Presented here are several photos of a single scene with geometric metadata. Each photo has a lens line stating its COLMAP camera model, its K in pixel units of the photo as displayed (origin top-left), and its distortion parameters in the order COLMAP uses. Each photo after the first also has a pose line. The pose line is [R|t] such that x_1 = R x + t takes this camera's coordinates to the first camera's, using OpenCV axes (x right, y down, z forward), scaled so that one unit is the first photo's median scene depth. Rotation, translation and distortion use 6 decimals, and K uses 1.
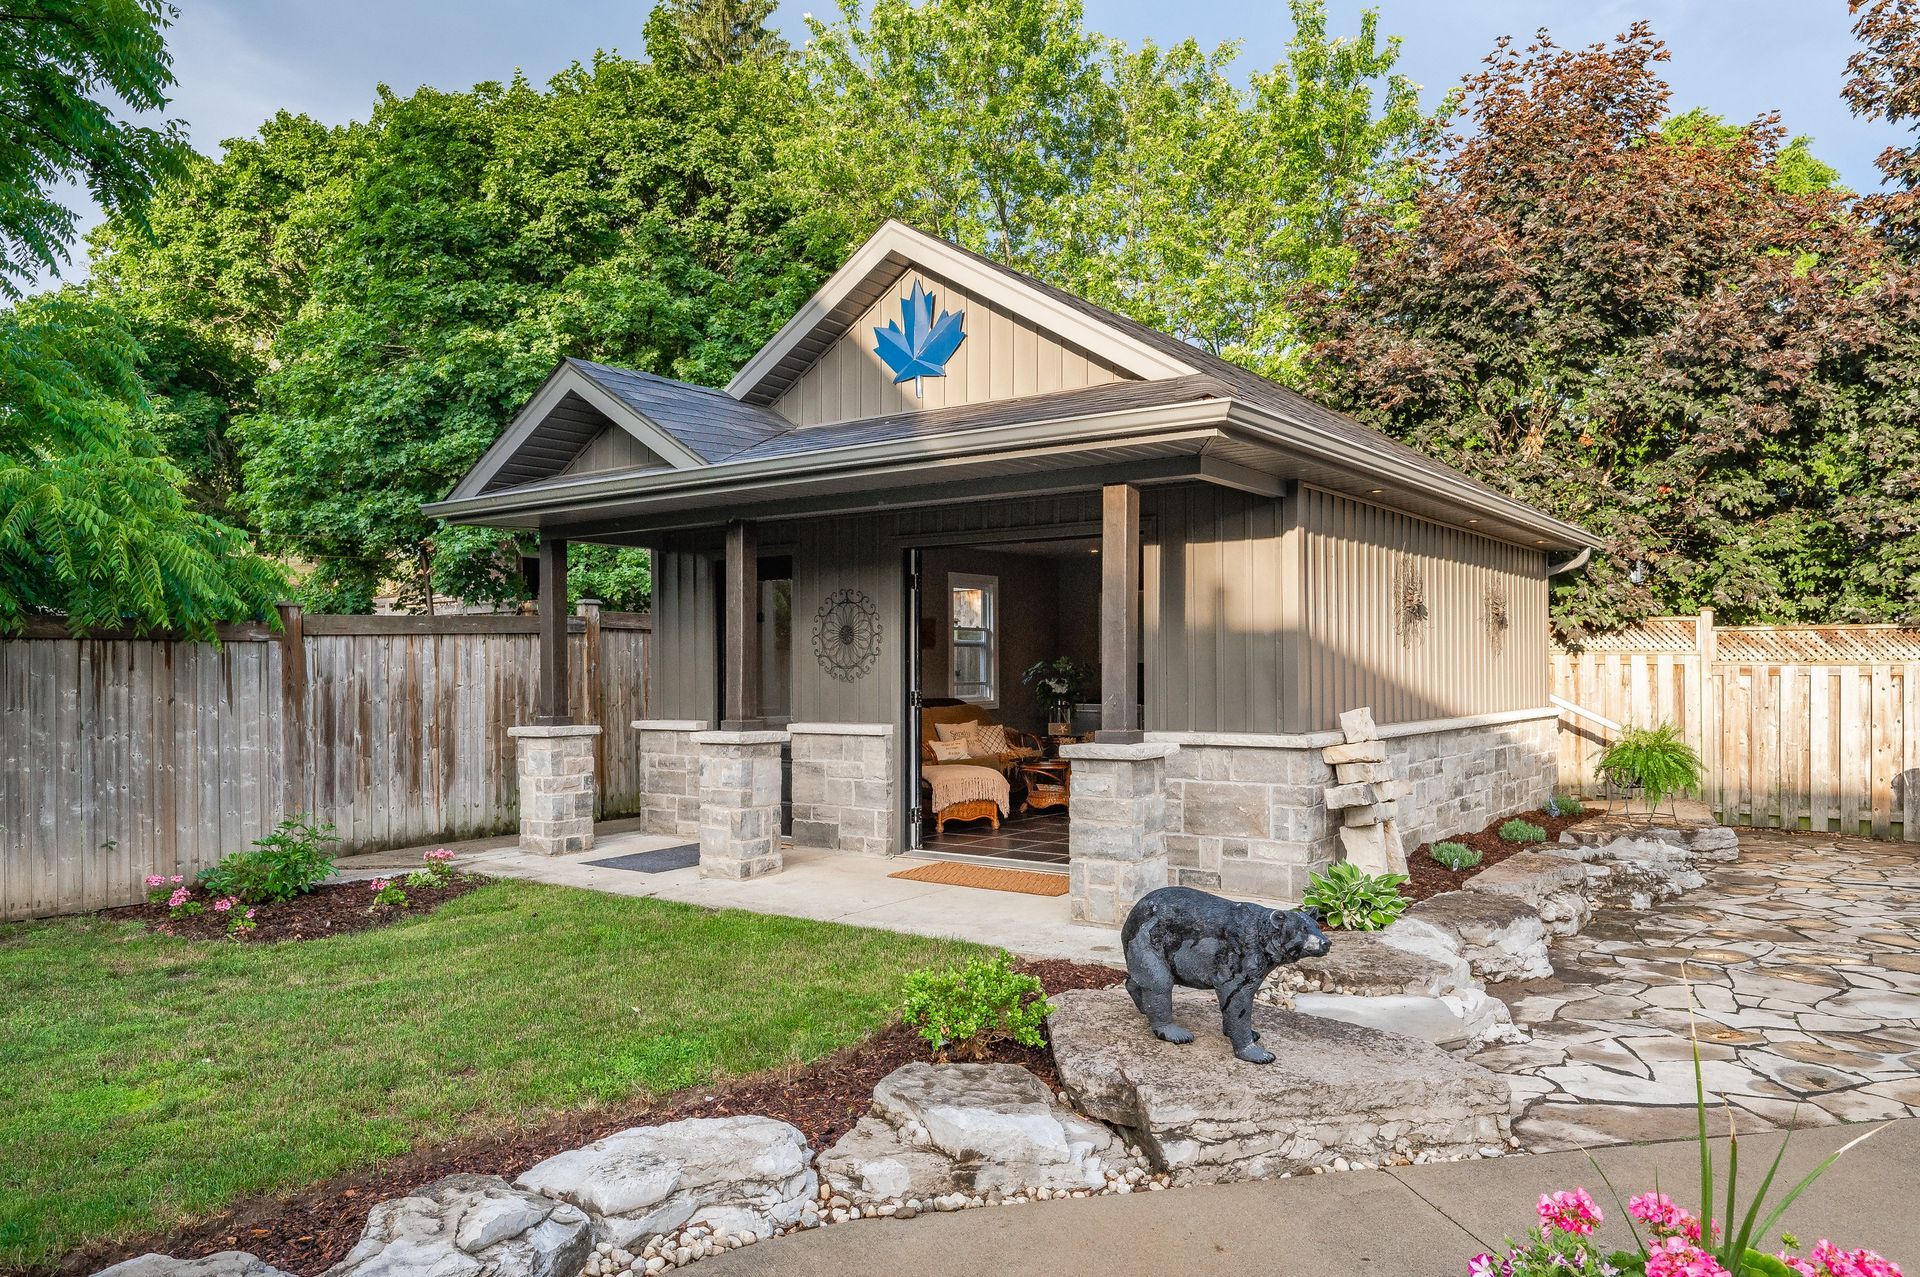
lens RADIAL K [[1282.2, 0, 960.8], [0, 1282.2, 644.0], [0, 0, 1]] dist [-0.058079, -0.000708]
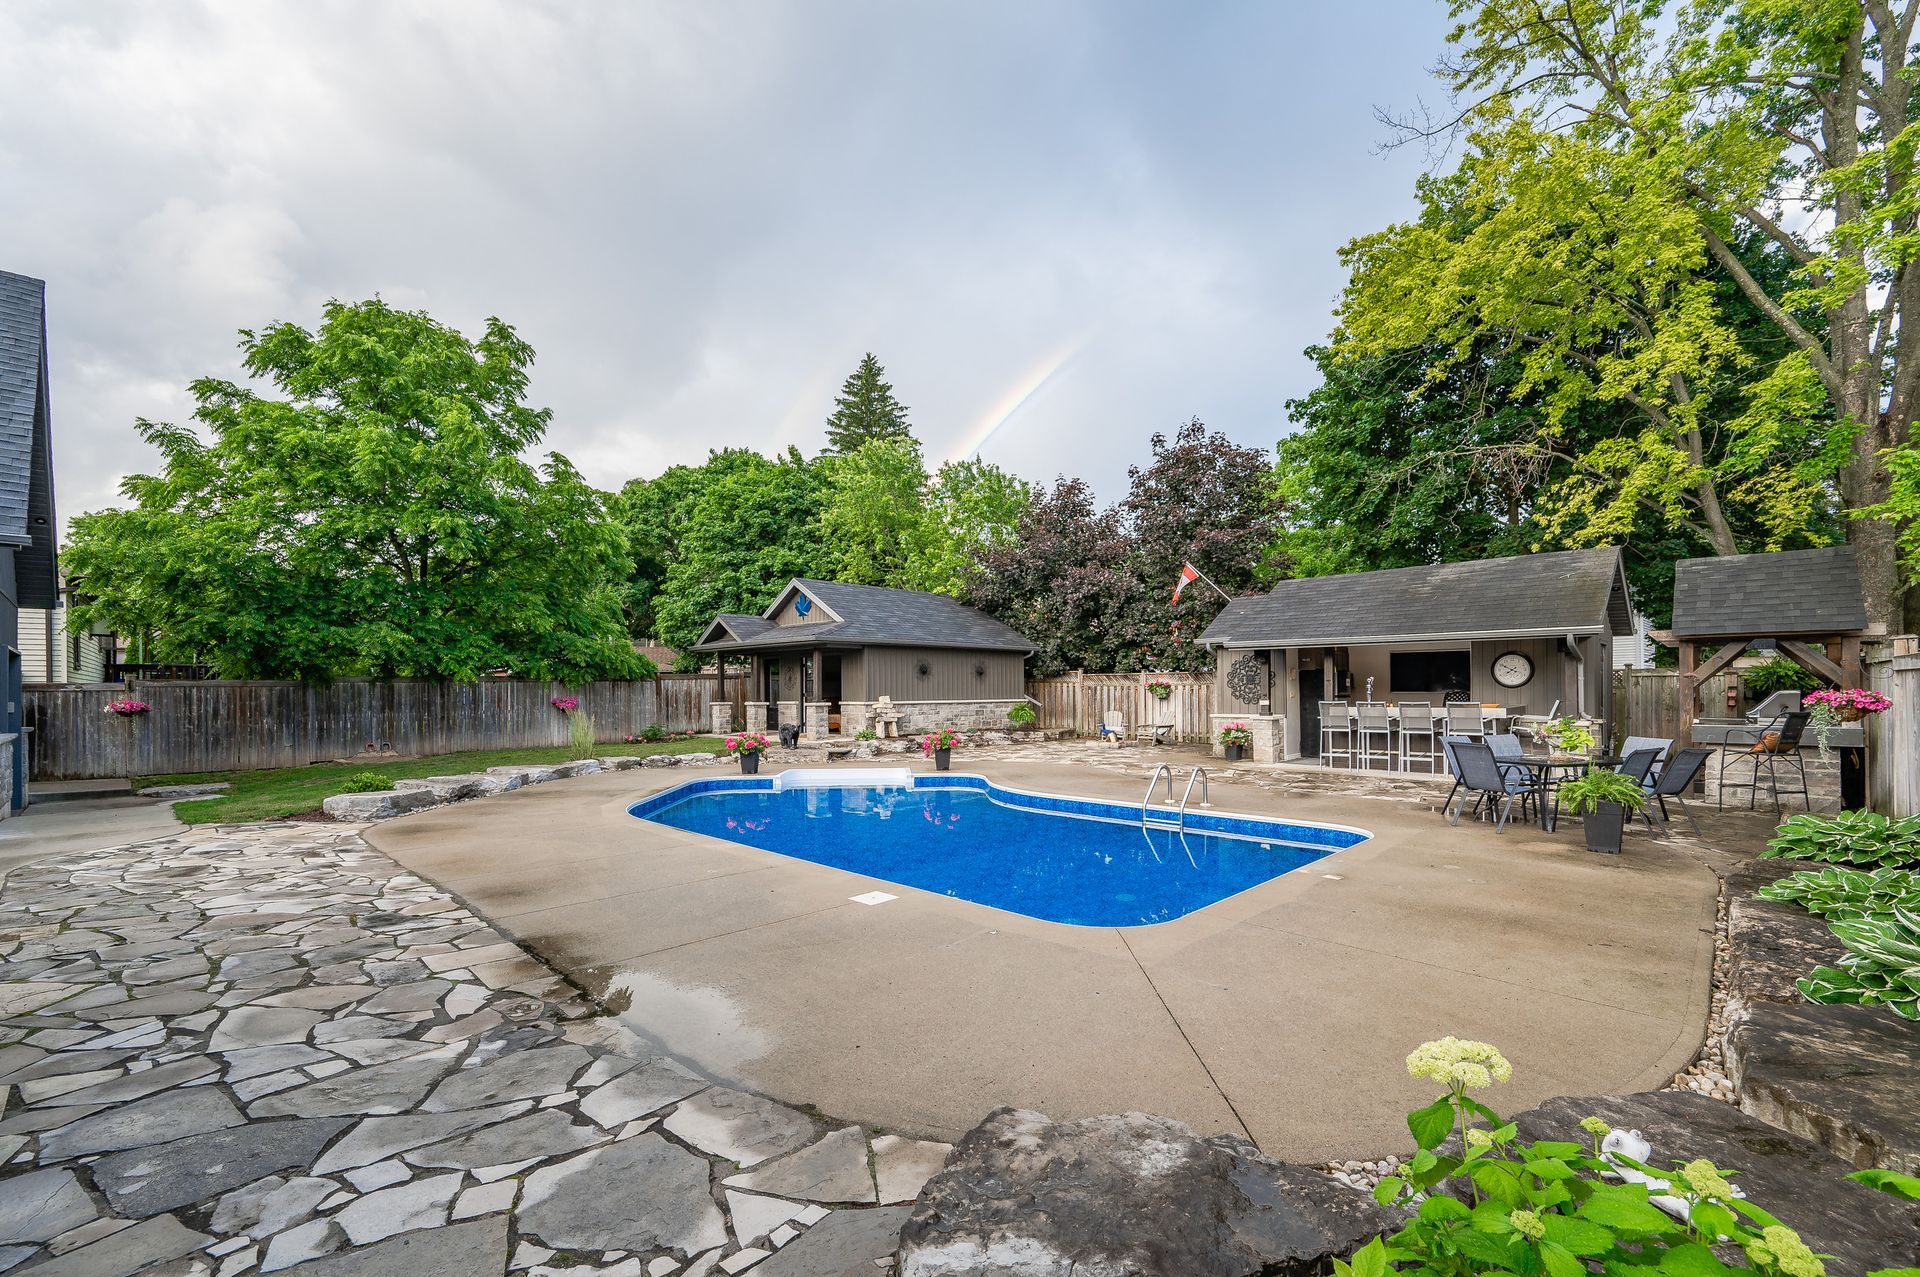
lens RADIAL K [[784.6, 0, 945.9], [0, 784.6, 677.3], [0, 0, 1]] dist [-0.000124, 0.000087]
pose [[0.982552, 0.000904, -0.185985, 0.791938], [-0.000490, 0.999997, 0.002270, -0.019296], [0.185987, -0.002140, 0.982550, -1.221405]]
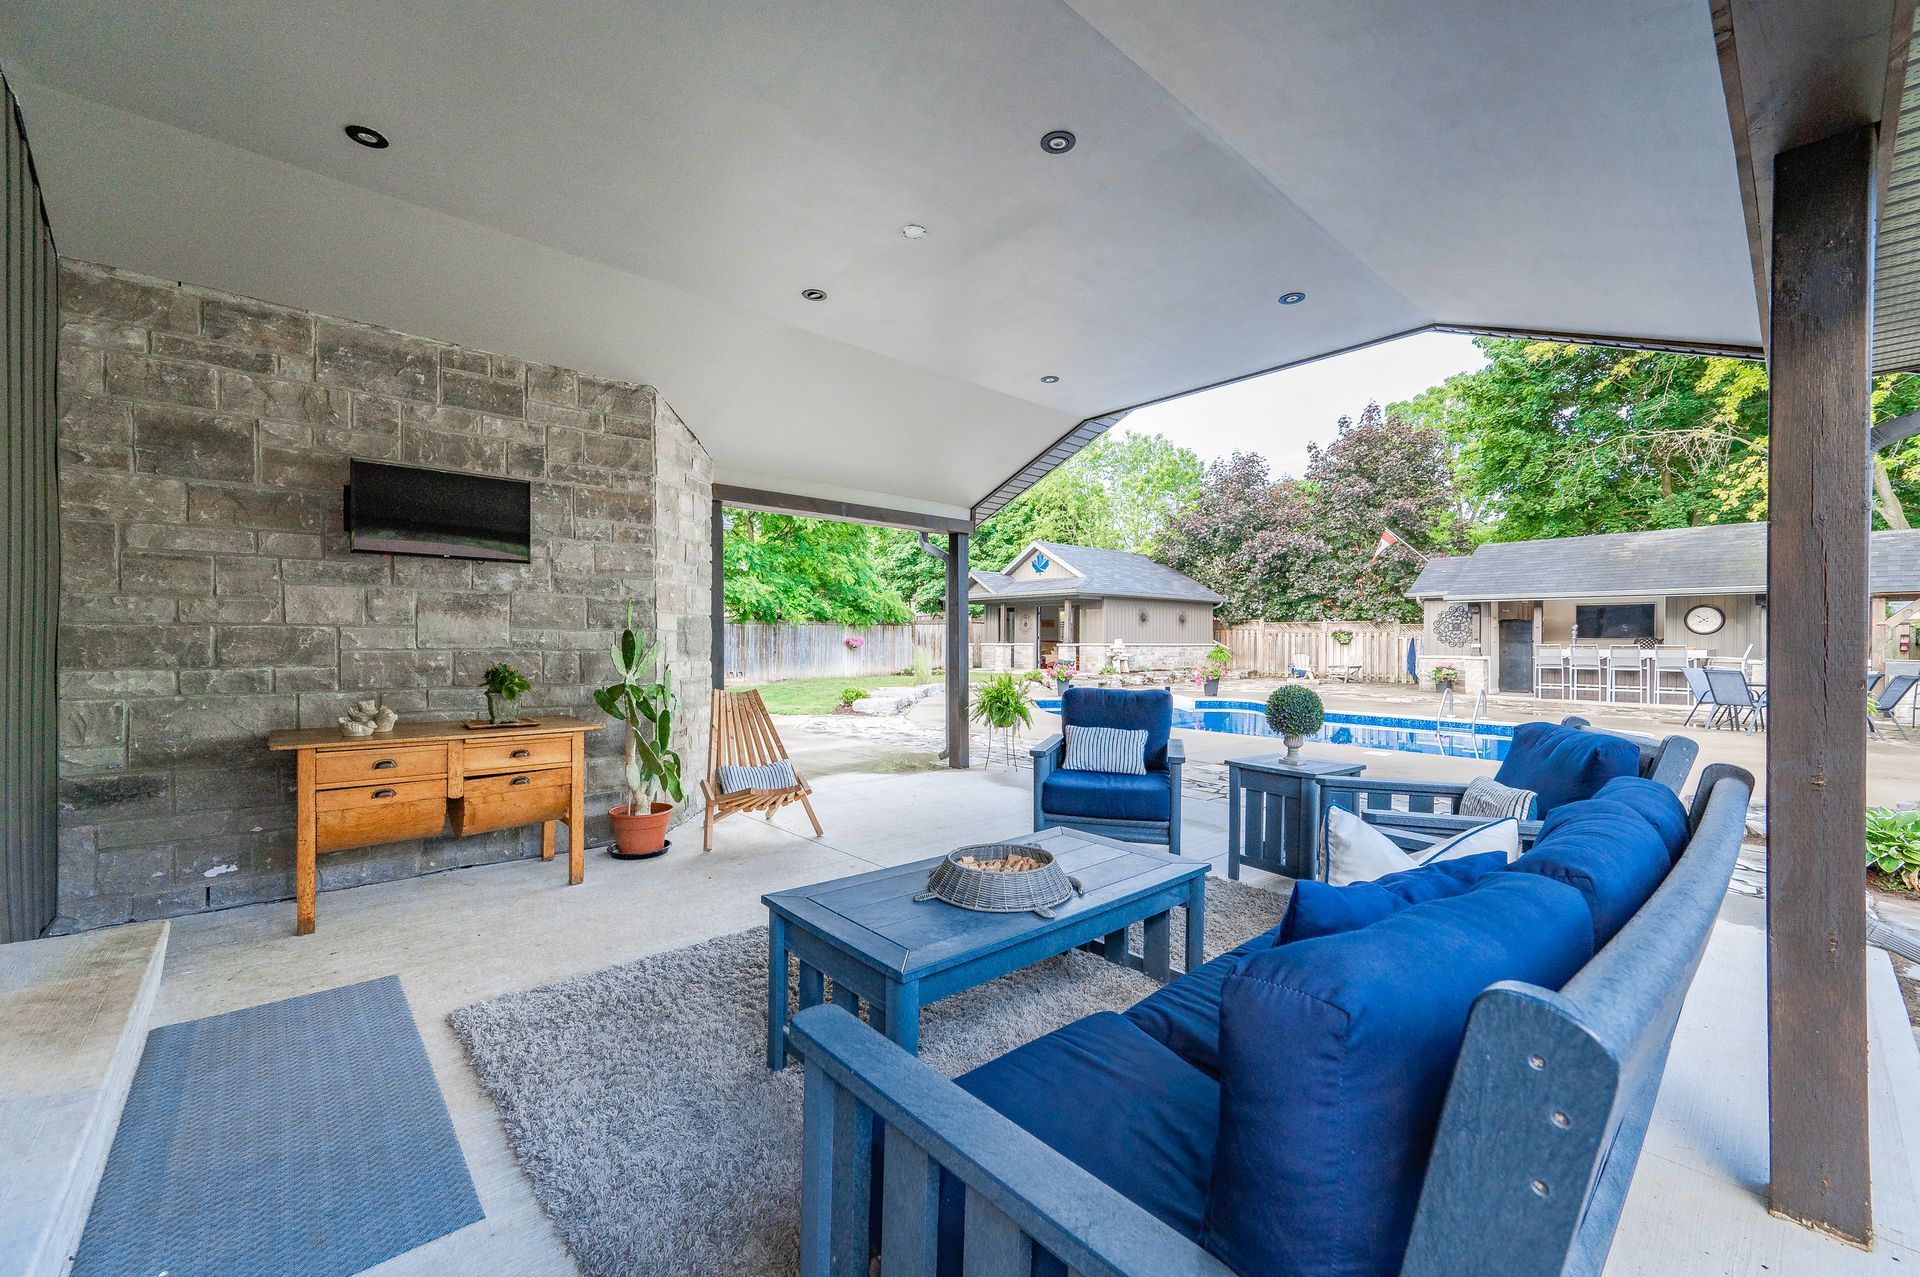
lens RADIAL K [[760.5, 0, 948.5], [0, 760.5, 635.0], [0, 0, 1]] dist [0.001860, 0.000110]
pose [[0.967558, 0.011222, -0.252401, 0.328381], [-0.008492, 0.999893, 0.011903, -0.001240], [0.252508, -0.009373, 0.967549, -1.704966]]
